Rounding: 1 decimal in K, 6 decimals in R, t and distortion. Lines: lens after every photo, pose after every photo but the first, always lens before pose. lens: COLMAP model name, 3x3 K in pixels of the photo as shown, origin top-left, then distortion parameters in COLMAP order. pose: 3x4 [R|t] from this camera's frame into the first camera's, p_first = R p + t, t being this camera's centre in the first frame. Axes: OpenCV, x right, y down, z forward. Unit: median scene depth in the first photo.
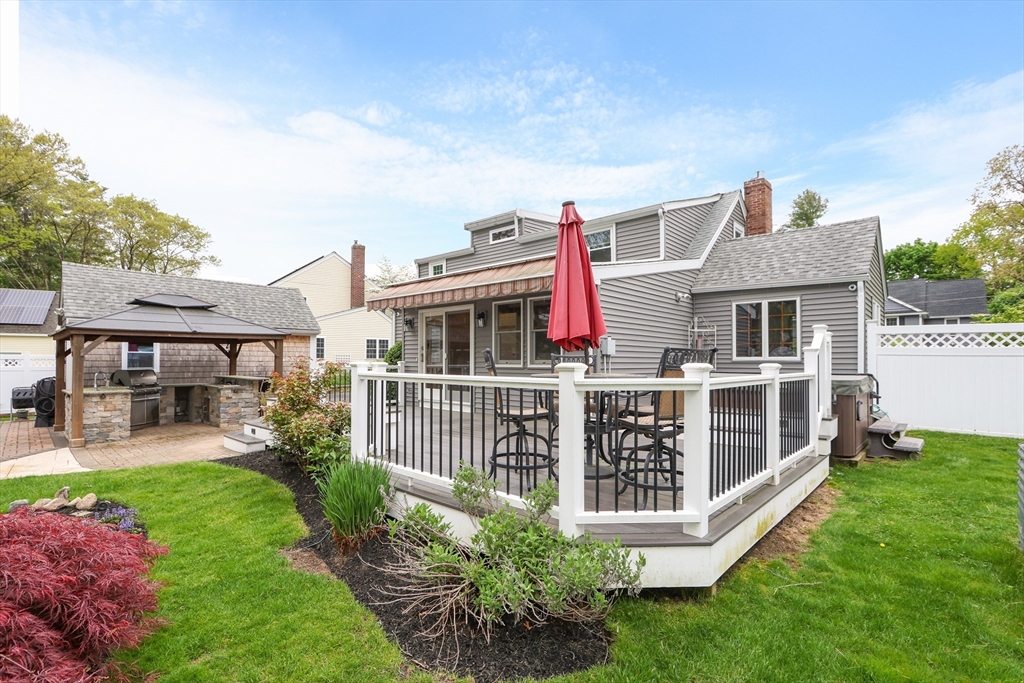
lens RADIAL K [[473.7, 0, 512.0], [0, 473.7, 341.5], [0, 0, 1]] dist [-0.011205, -0.000174]
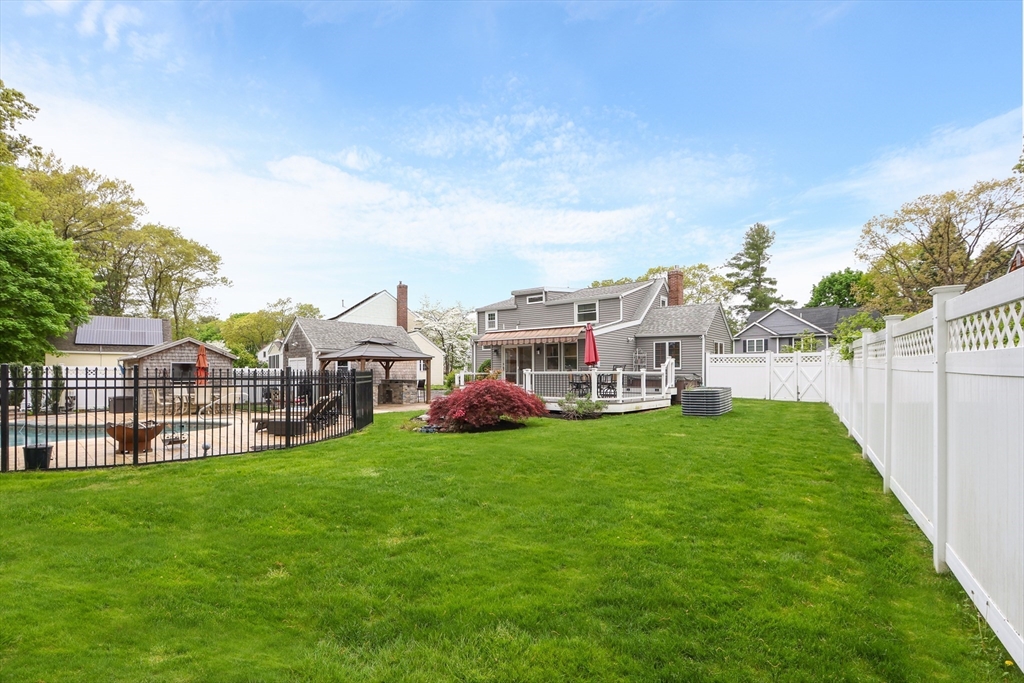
lens RADIAL K [[499.1, 0, 512.0], [0, 499.1, 341.5], [0, 0, 1]] dist [-0.002371, 0.000004]
pose [[0.998312, -0.001107, 0.058073, -0.238901], [0.002544, 0.999692, -0.024682, -0.024828], [-0.058028, 0.024788, 0.998007, -0.957754]]
